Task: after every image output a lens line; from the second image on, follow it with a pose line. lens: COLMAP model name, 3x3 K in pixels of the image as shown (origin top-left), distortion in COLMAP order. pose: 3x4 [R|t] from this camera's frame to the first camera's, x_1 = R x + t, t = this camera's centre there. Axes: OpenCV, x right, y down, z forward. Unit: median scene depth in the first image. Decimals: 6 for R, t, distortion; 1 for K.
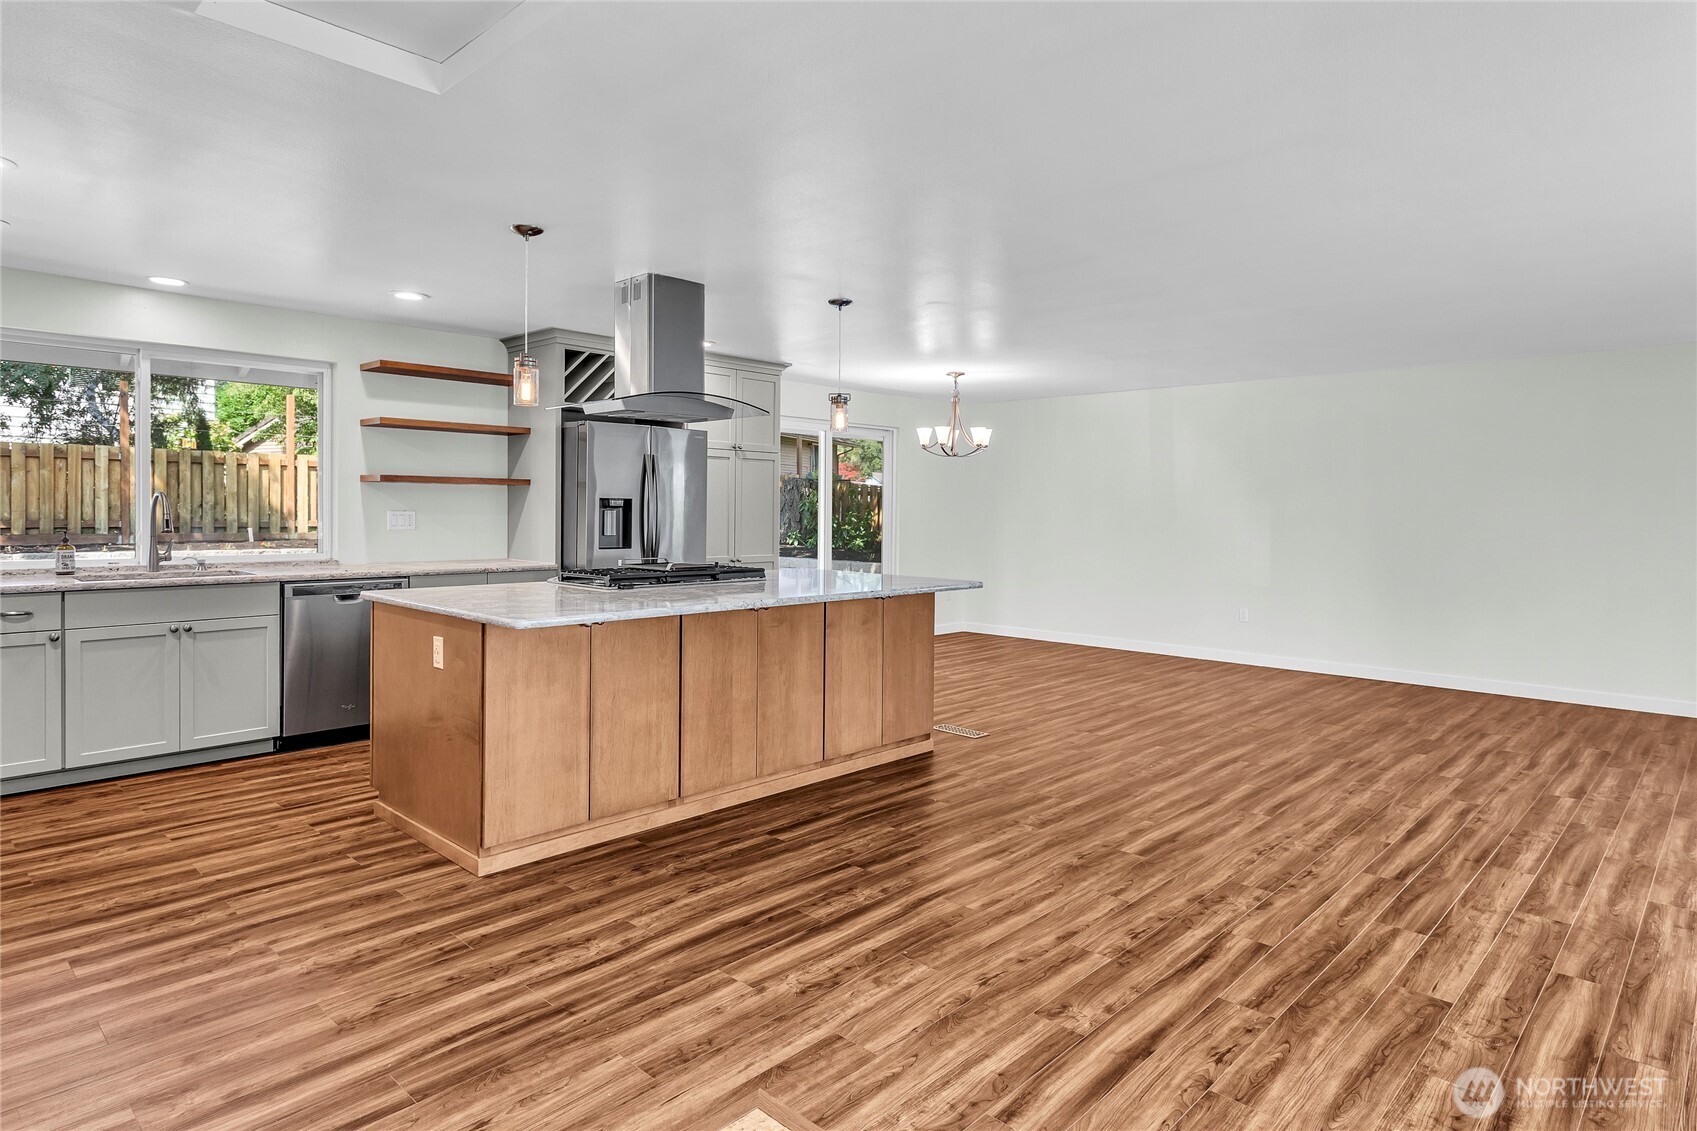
lens RADIAL K [[931.2, 0, 825.5], [0, 931.2, 520.4], [0, 0, 1]] dist [0.006214, 0.000837]
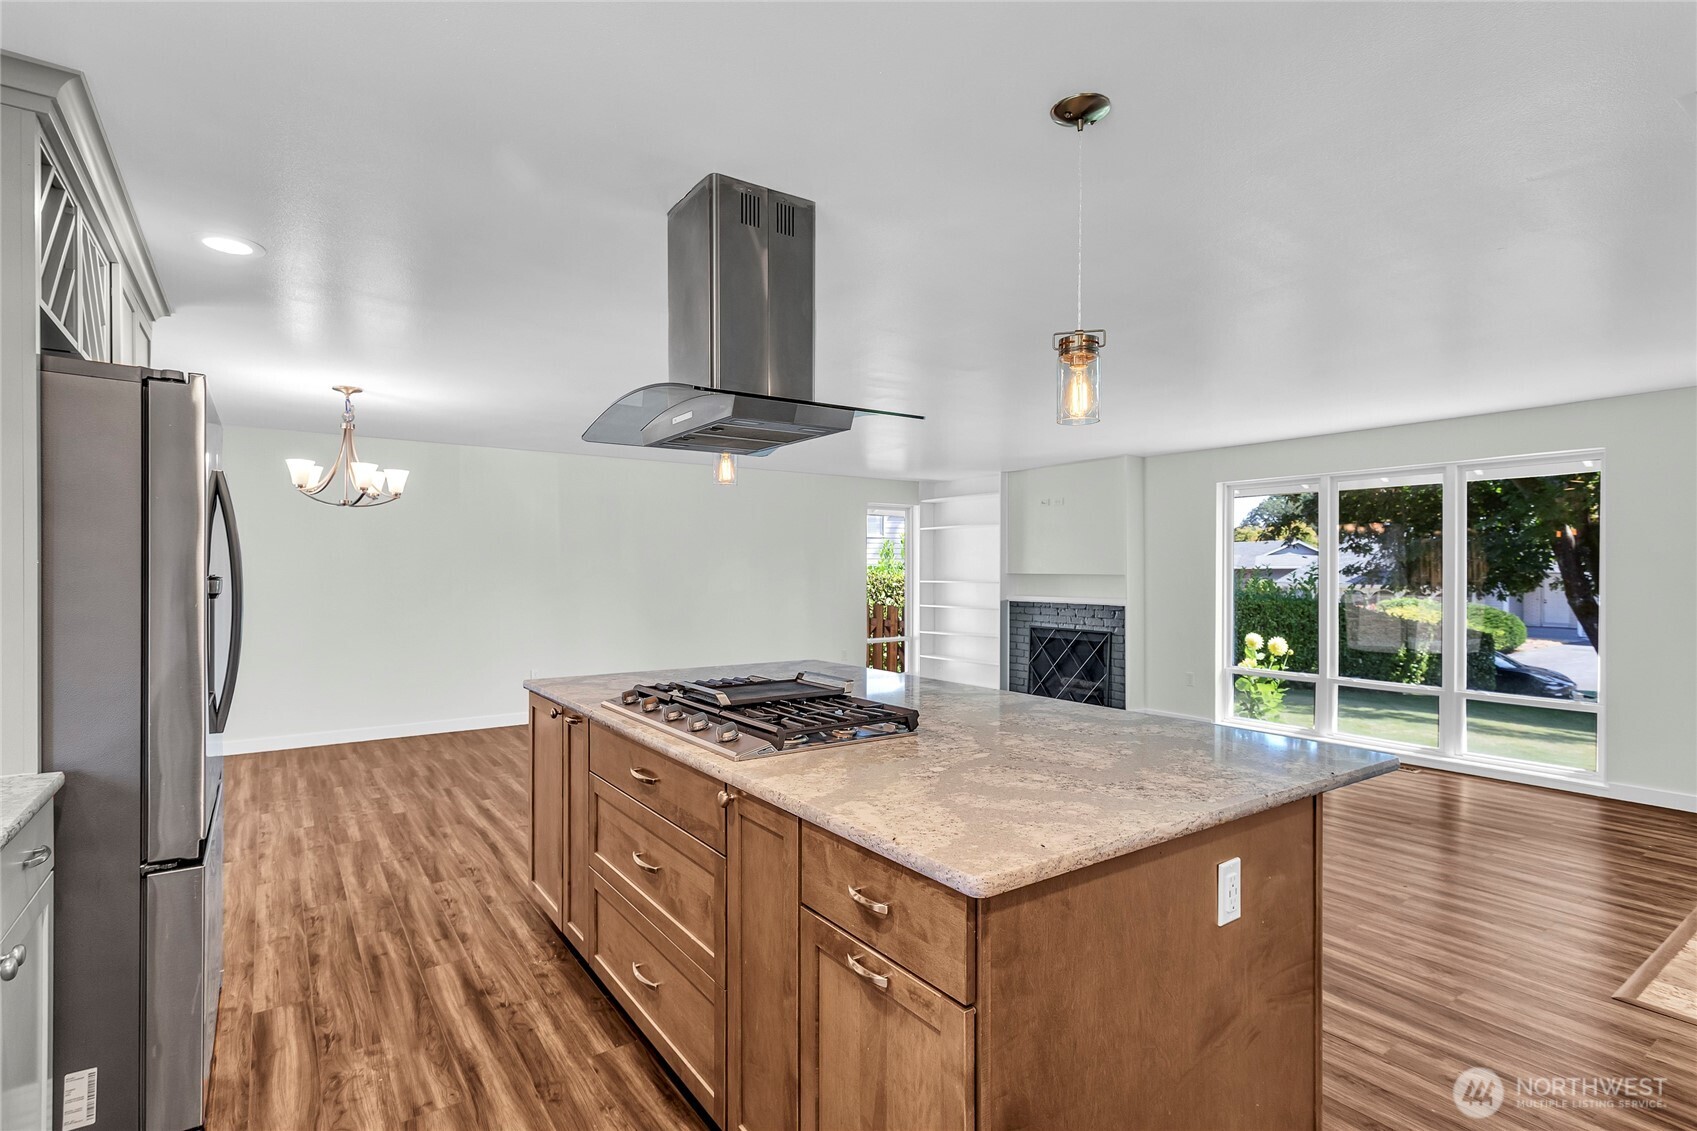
lens RADIAL K [[830.7, 0, 858.2], [0, 830.7, 563.8], [0, 0, 1]] dist [0.004170, 0.000647]
pose [[0.158383, -0.005723, 0.987361, -0.502467], [0.018027, 0.999833, 0.002904, -0.024344], [-0.987213, 0.017340, 0.158460, 0.635800]]
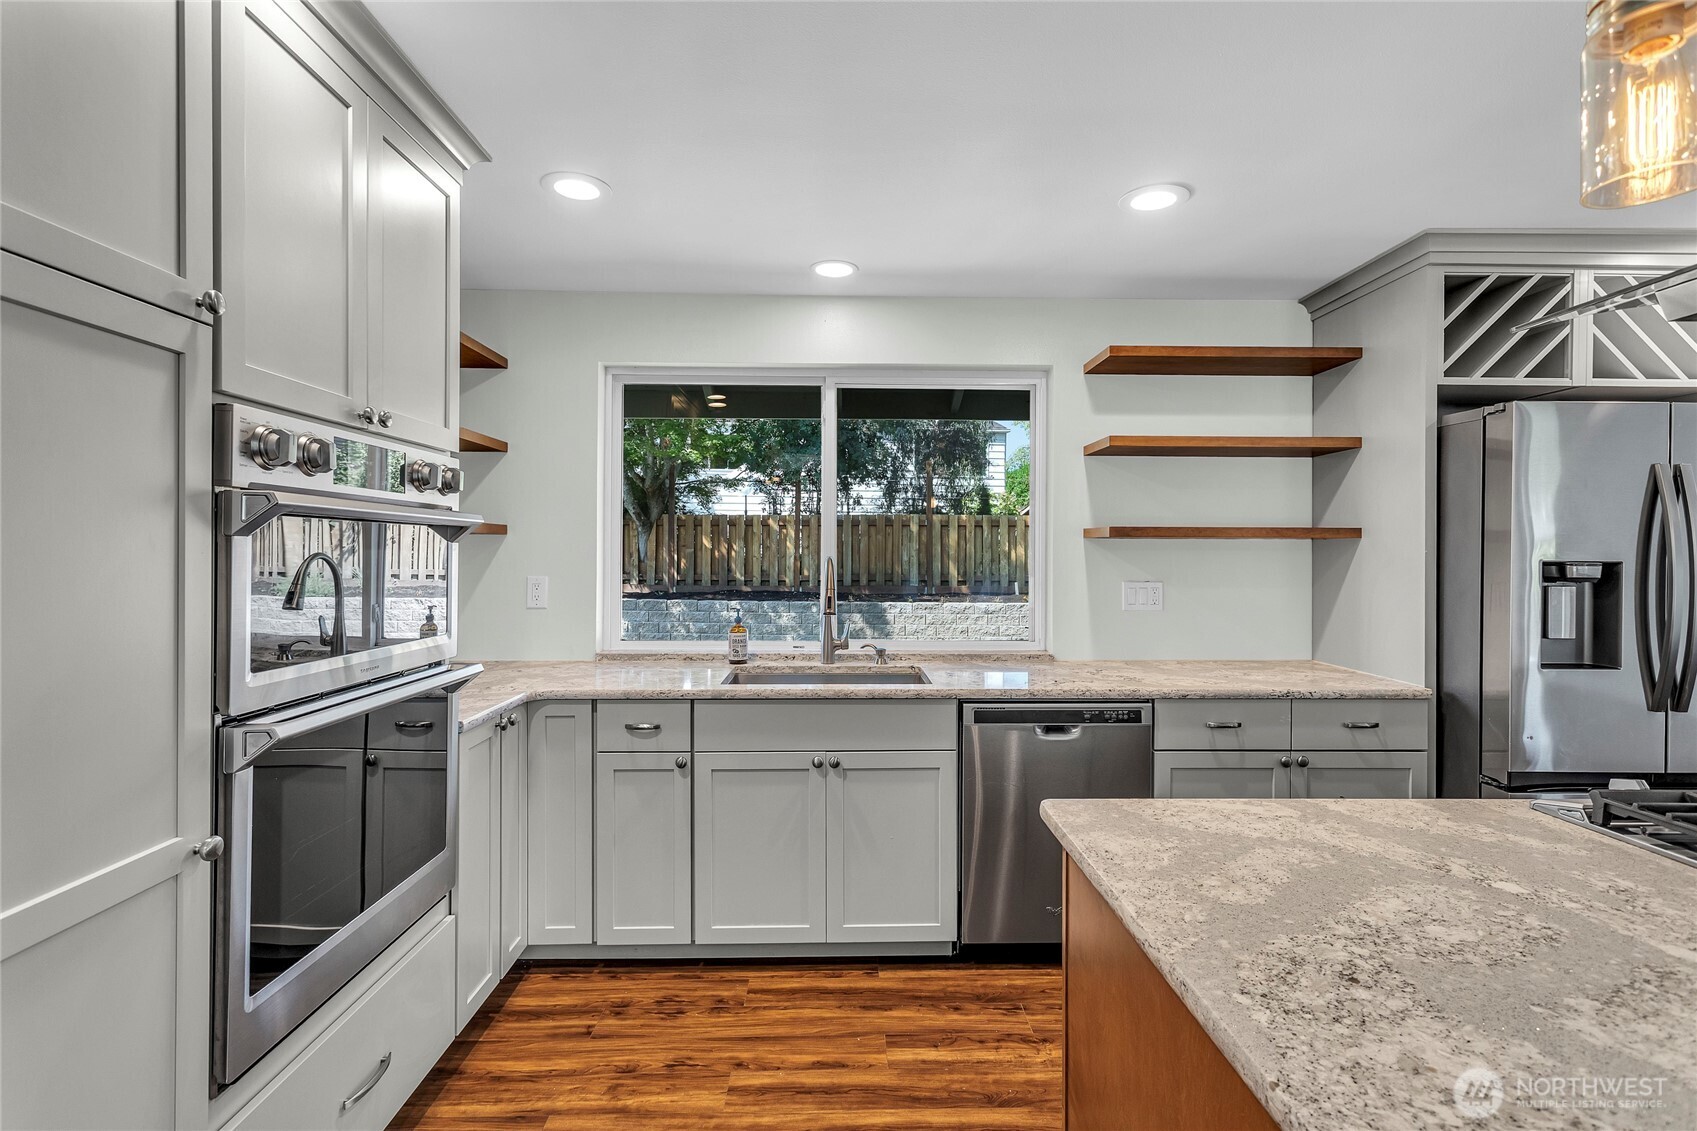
lens RADIAL K [[830.7, 0, 848.3], [0, 830.7, 559.2], [0, 0, 1]] dist [0.004170, 0.000647]
pose [[0.717550, -0.005647, -0.696484, -0.195879], [-0.004780, 0.999904, -0.013032, -0.017575], [0.696490, 0.012681, 0.717454, 0.436391]]
